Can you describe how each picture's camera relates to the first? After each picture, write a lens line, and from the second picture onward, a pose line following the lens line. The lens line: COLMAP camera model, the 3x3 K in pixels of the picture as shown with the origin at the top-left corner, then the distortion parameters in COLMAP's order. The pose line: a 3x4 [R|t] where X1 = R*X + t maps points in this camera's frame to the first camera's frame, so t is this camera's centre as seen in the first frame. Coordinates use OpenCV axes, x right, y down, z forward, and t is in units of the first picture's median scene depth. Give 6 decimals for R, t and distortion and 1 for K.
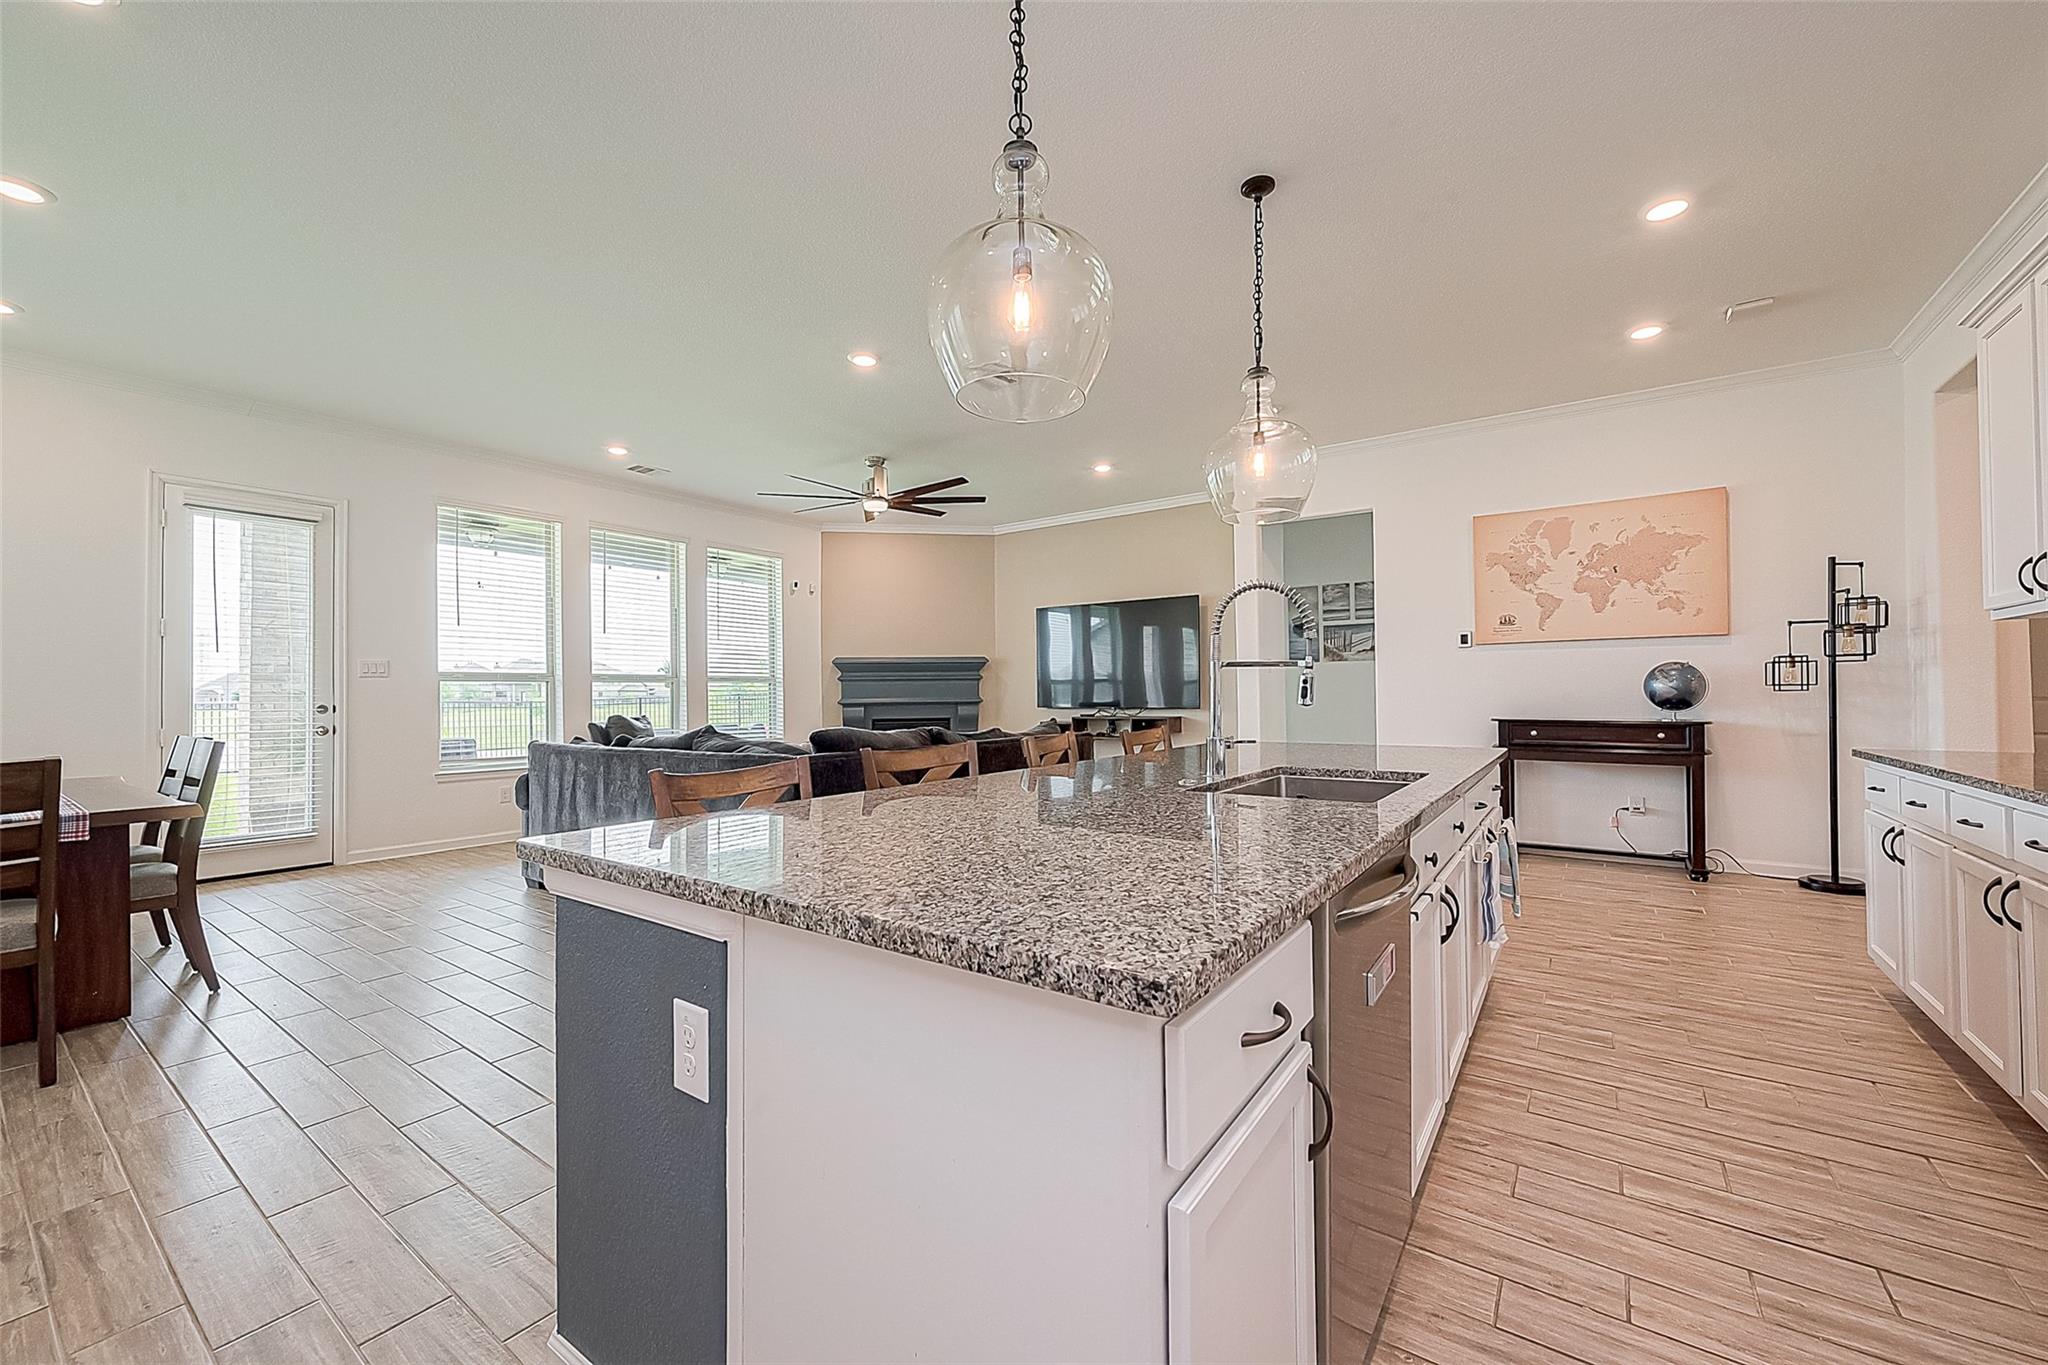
lens RADIAL K [[811.7, 0, 1021.3], [0, 811.7, 687.2], [0, 0, 1]] dist [0.000354, -0.000258]
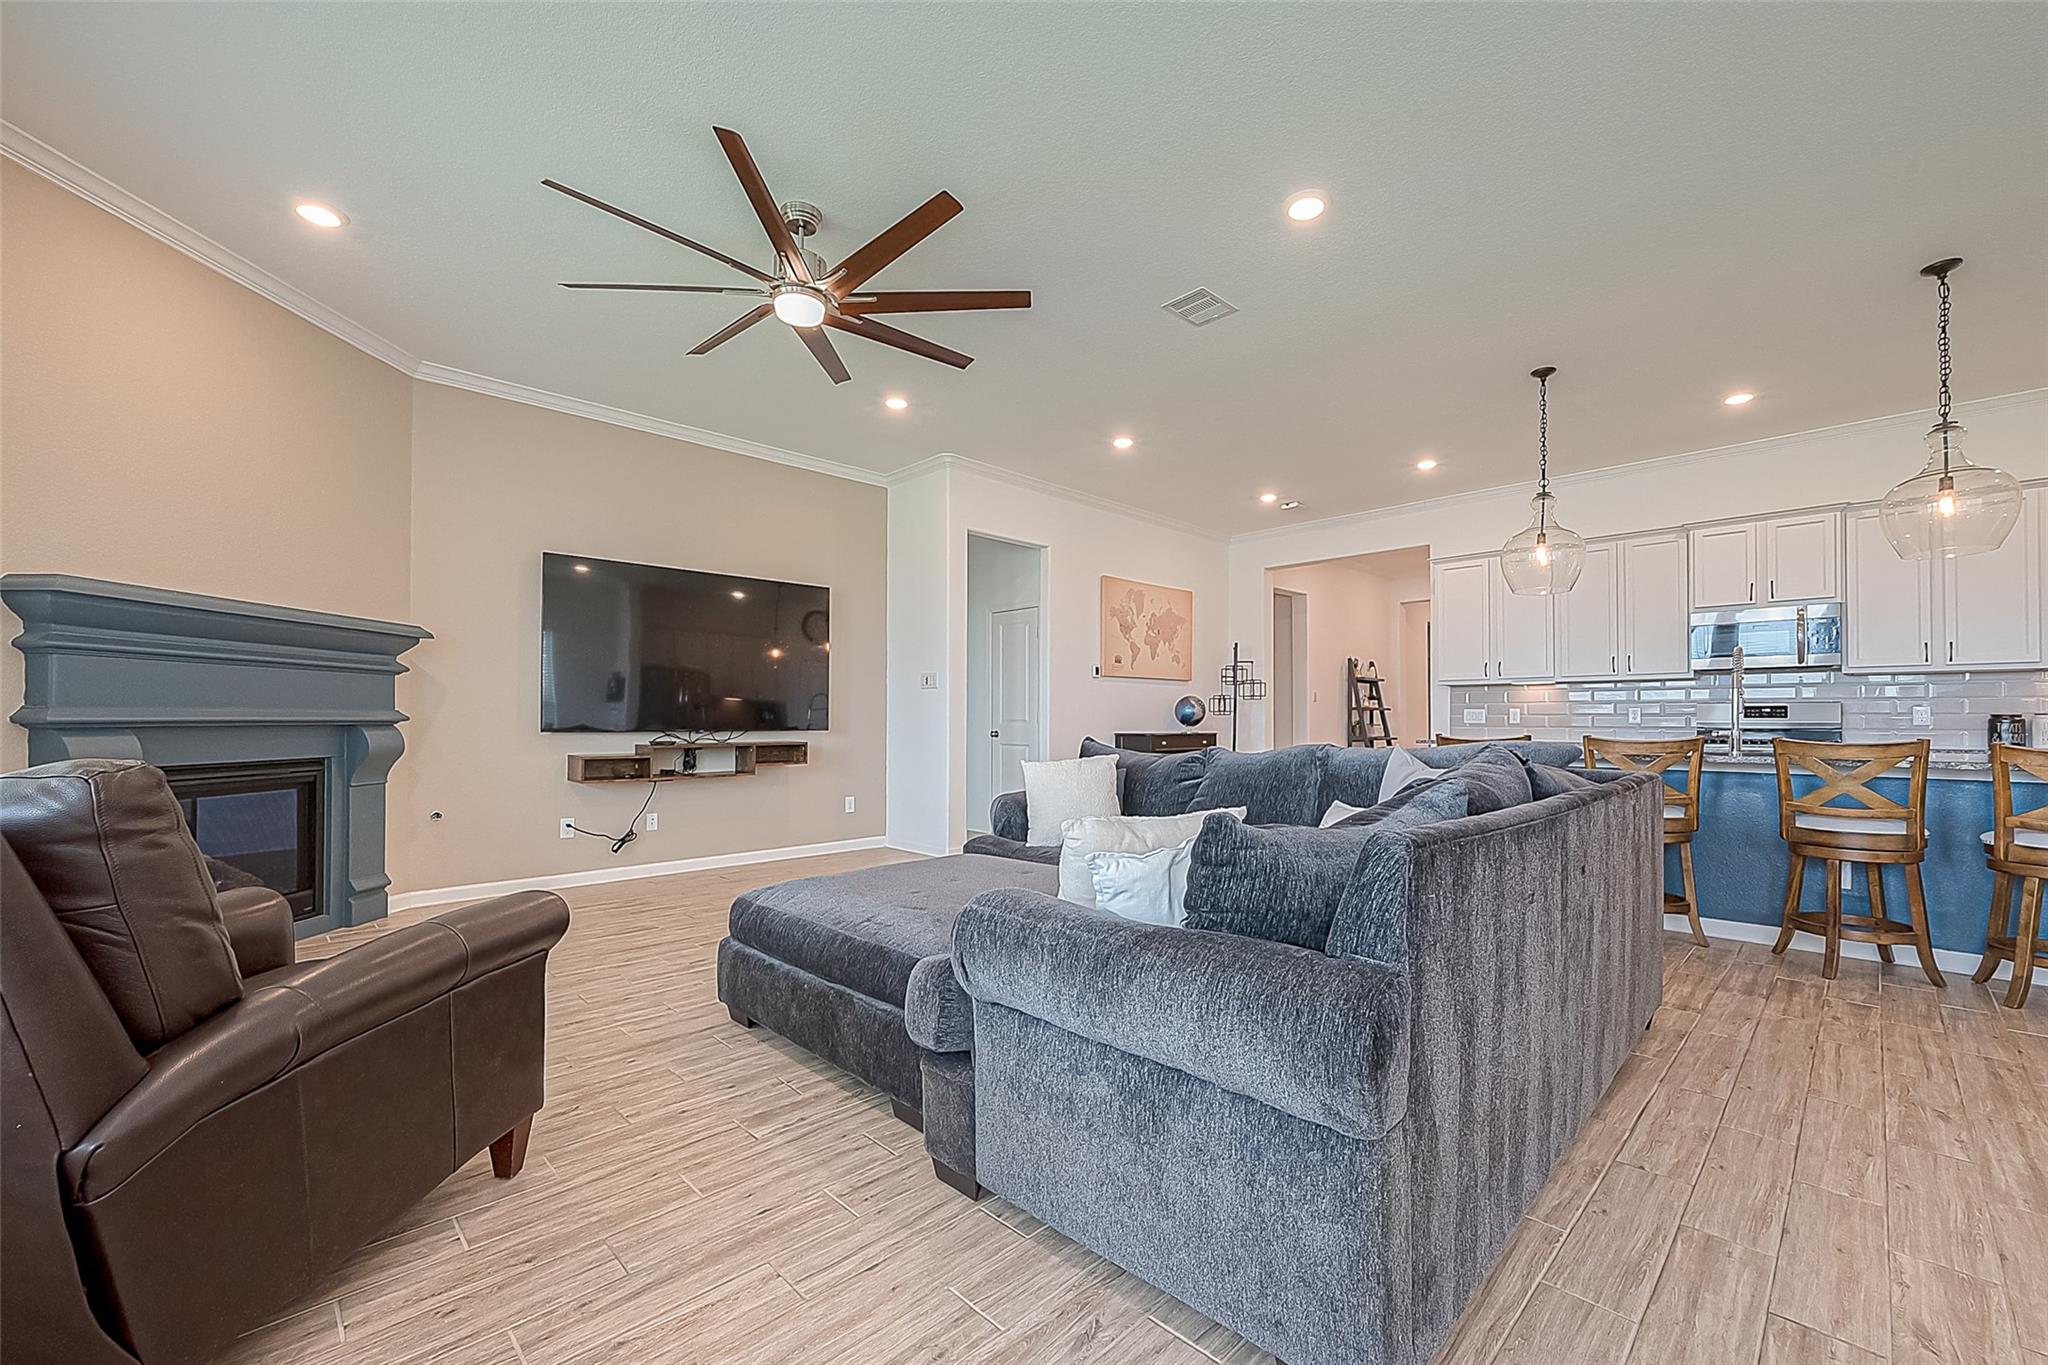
lens RADIAL K [[811.7, 0, 1044.5], [0, 811.7, 708.4], [0, 0, 1]] dist [0.000354, -0.000258]
pose [[0.172843, 0.022292, 0.984697, -0.754644], [-0.010951, 0.999726, -0.020710, 0.027400], [-0.984889, -0.007204, 0.173039, 0.928260]]
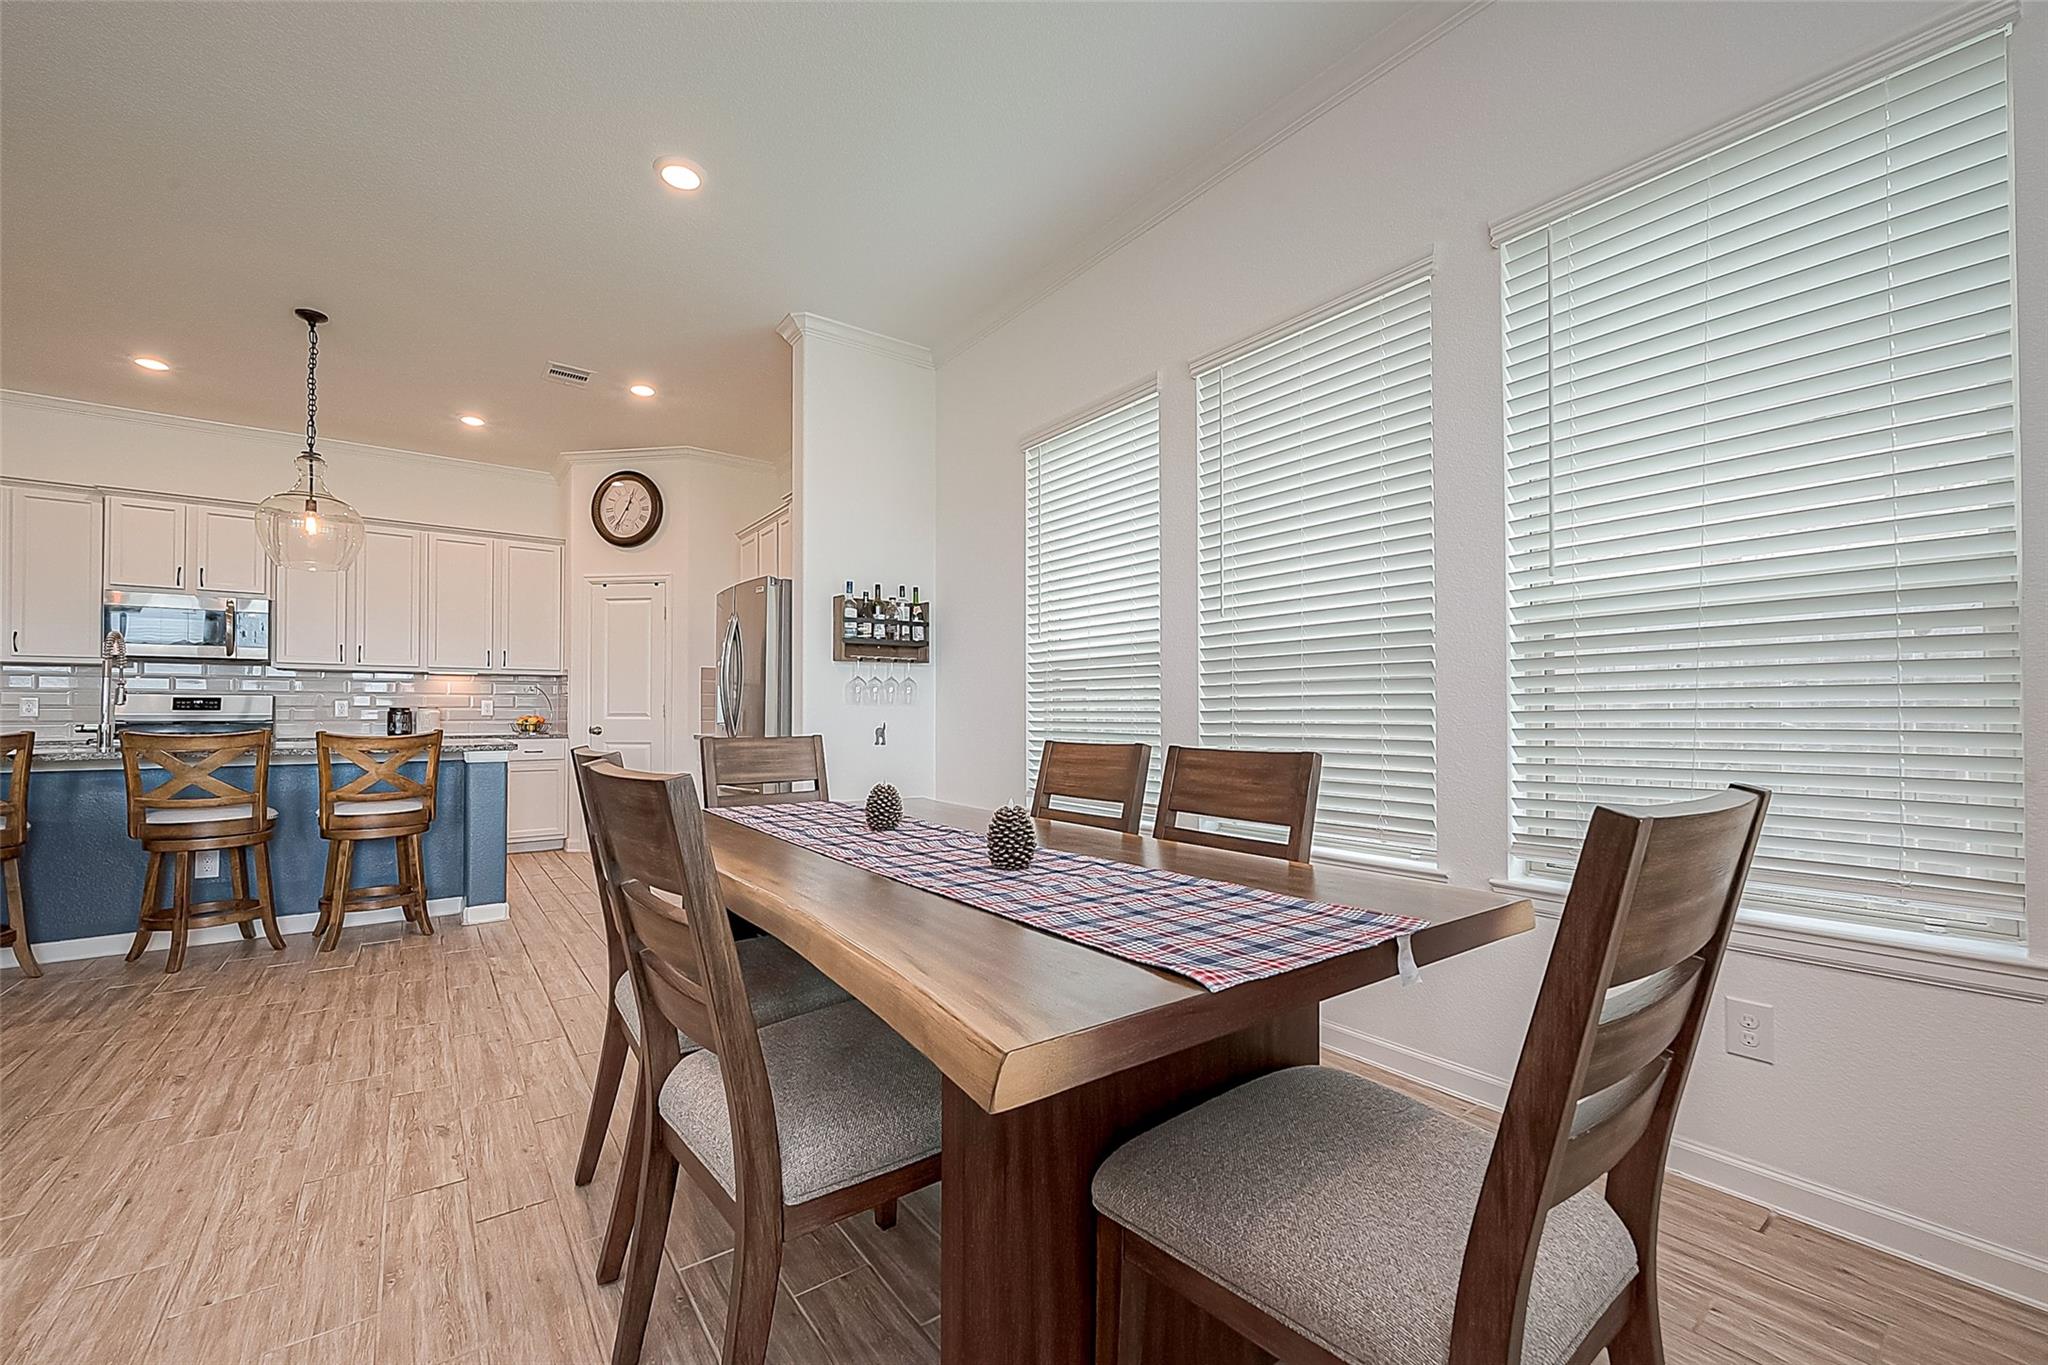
lens RADIAL K [[811.7, 0, 1022.9], [0, 811.7, 702.3], [0, 0, 1]] dist [0.000354, -0.000258]
pose [[-0.950037, 0.012422, 0.311890, -0.846806], [0.005342, 0.999708, -0.023545, 0.027368], [-0.312092, -0.020703, -0.949826, 0.828081]]
